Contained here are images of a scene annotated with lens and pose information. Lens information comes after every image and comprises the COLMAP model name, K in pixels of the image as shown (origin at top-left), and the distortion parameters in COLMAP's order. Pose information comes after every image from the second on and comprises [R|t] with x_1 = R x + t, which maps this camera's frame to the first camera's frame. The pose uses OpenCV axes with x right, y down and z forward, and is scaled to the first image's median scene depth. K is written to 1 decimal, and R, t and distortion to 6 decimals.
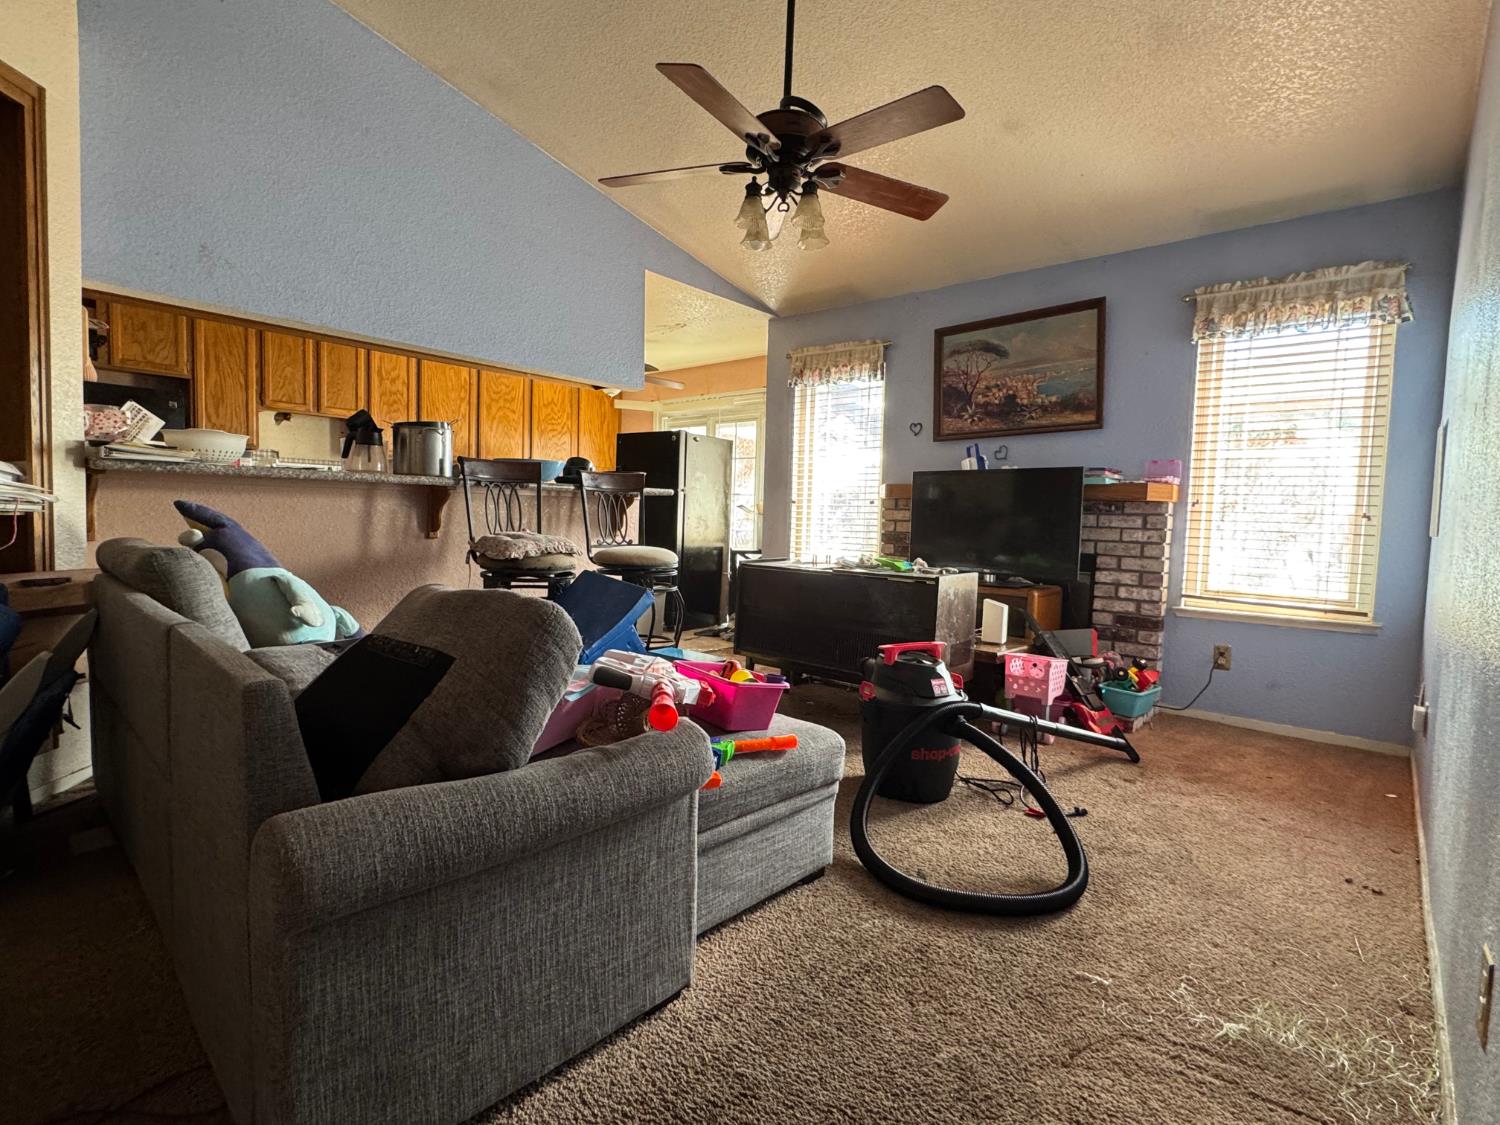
lens RADIAL K [[740.2, 0, 750.0], [0, 740.2, 562.5], [0, 0, 1]] dist [0.002839, 0.000097]
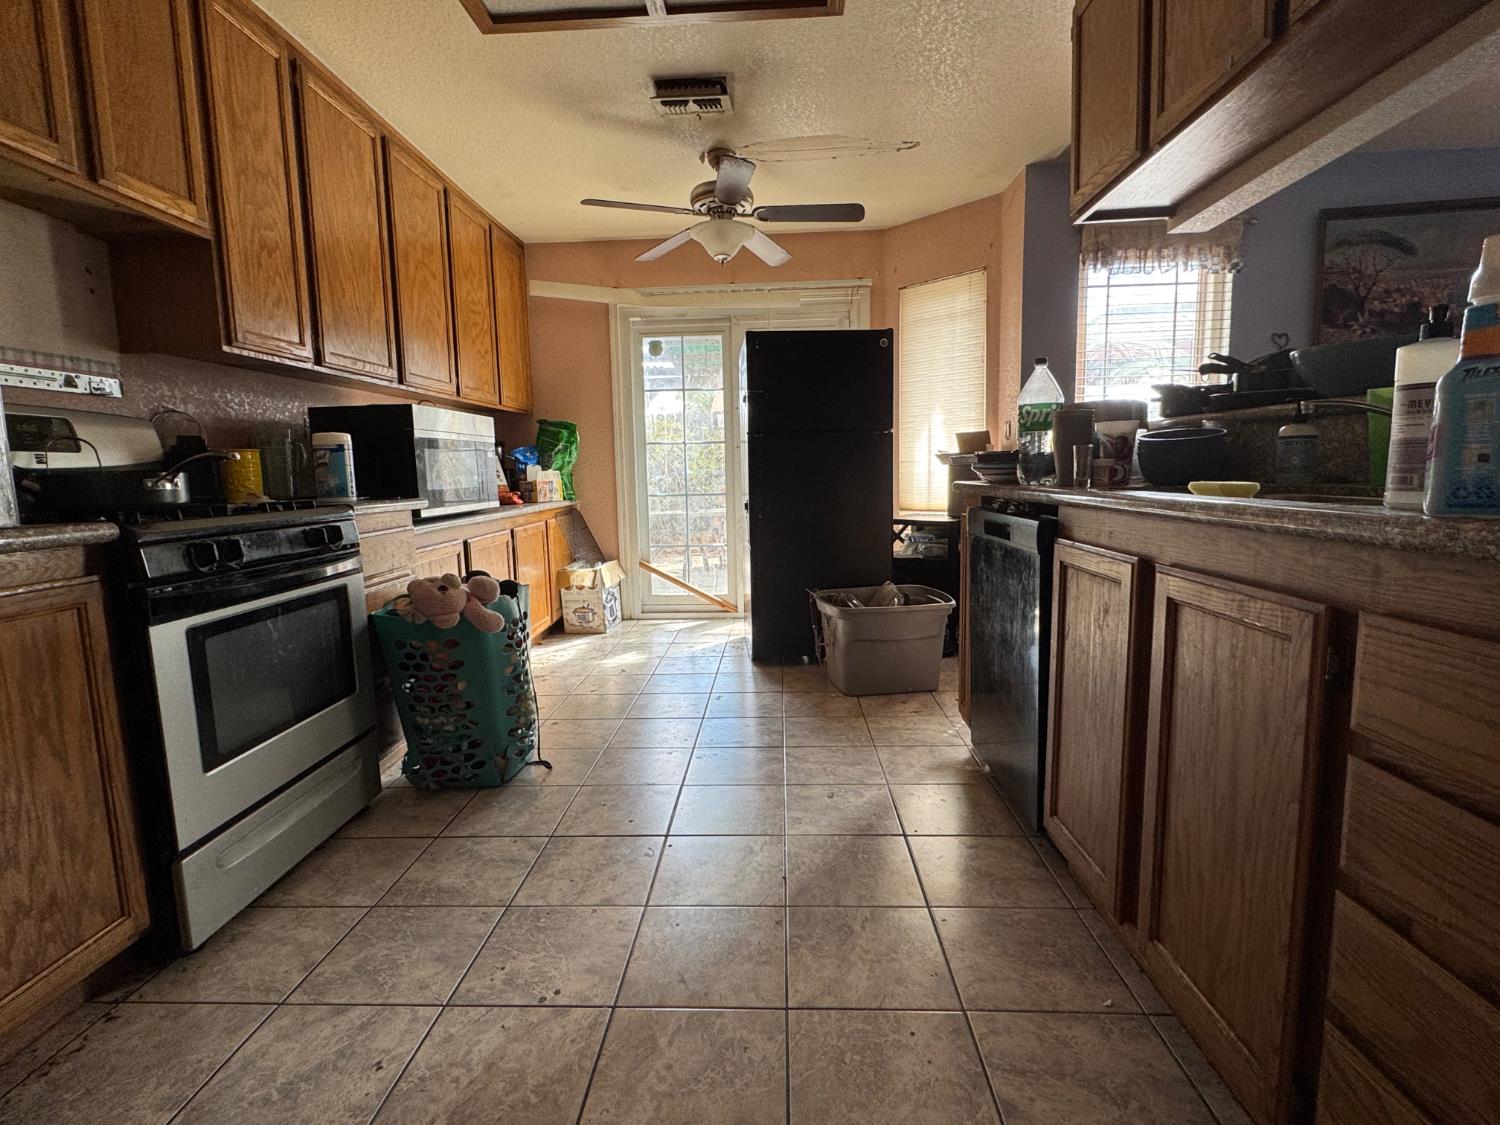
lens RADIAL K [[740.2, 0, 750.0], [0, 740.2, 562.5], [0, 0, 1]] dist [0.002839, 0.000097]
pose [[0.776321, -0.126661, 0.617481, -0.780823], [0.085001, 0.991692, 0.096553, -0.080604], [-0.624580, -0.022470, 0.780637, 0.810419]]
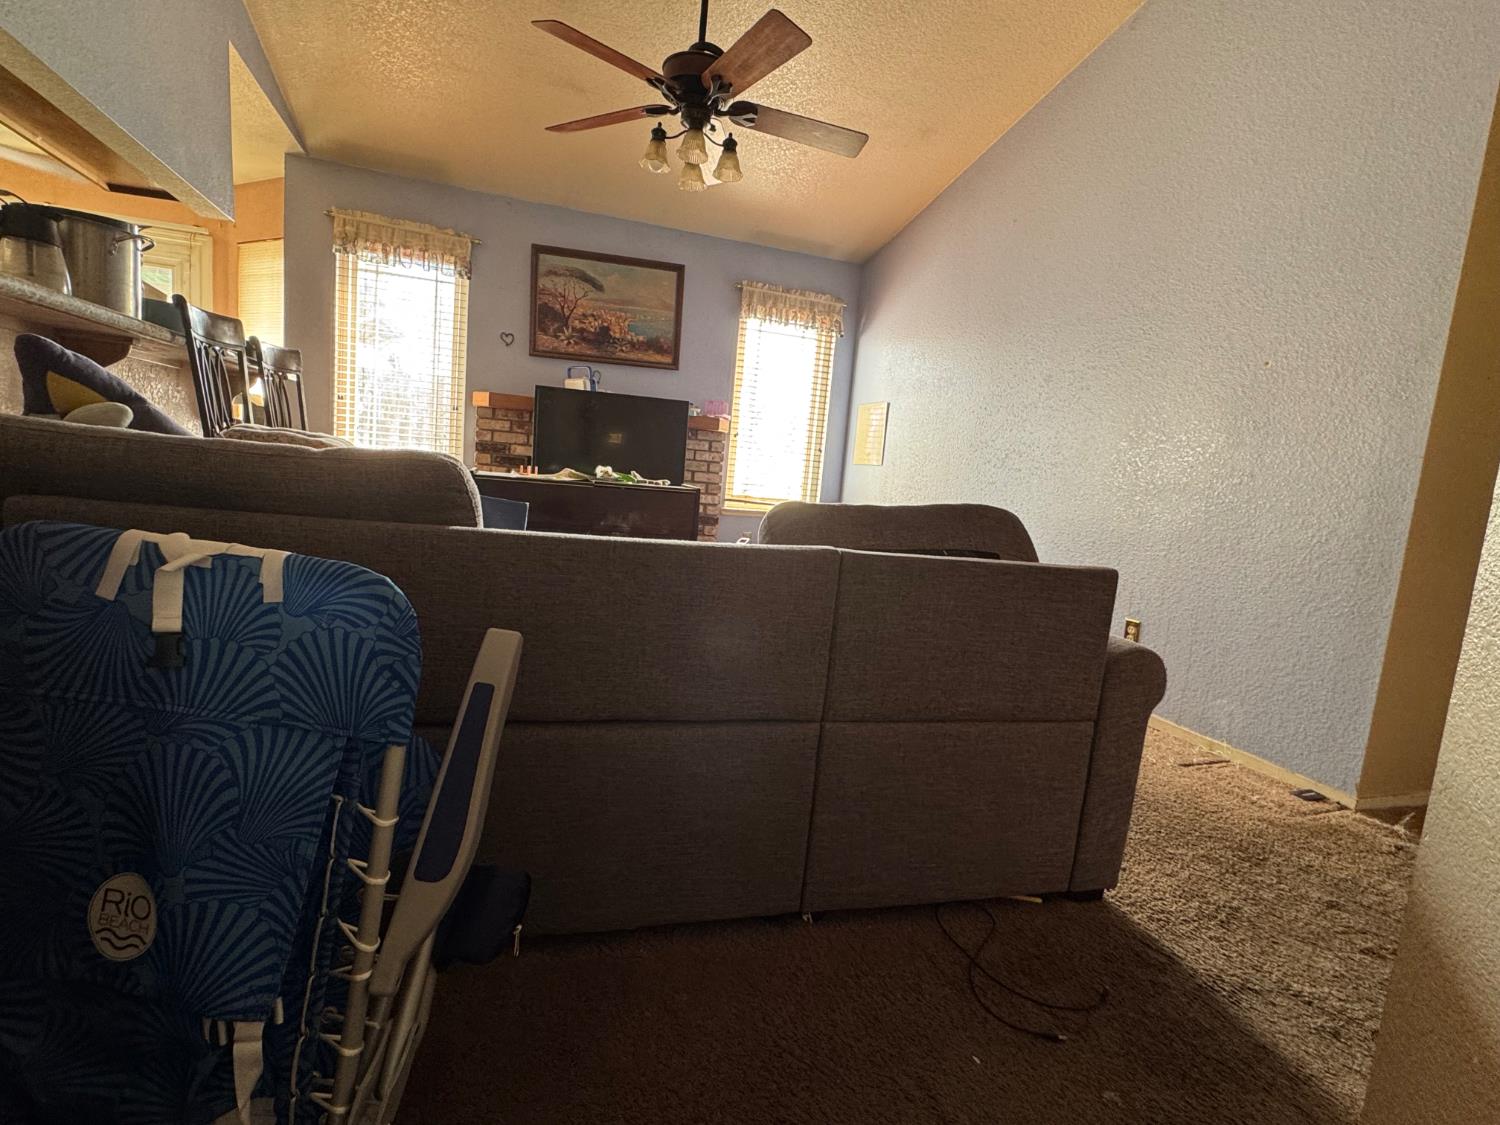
lens RADIAL K [[740.2, 0, 750.0], [0, 740.2, 562.5], [0, 0, 1]] dist [0.002839, 0.000097]
pose [[0.506218, -0.094243, 0.857241, -0.547943], [-0.015947, 0.992818, 0.118565, -0.004353], [-0.862258, -0.073690, 0.501080, 0.209511]]
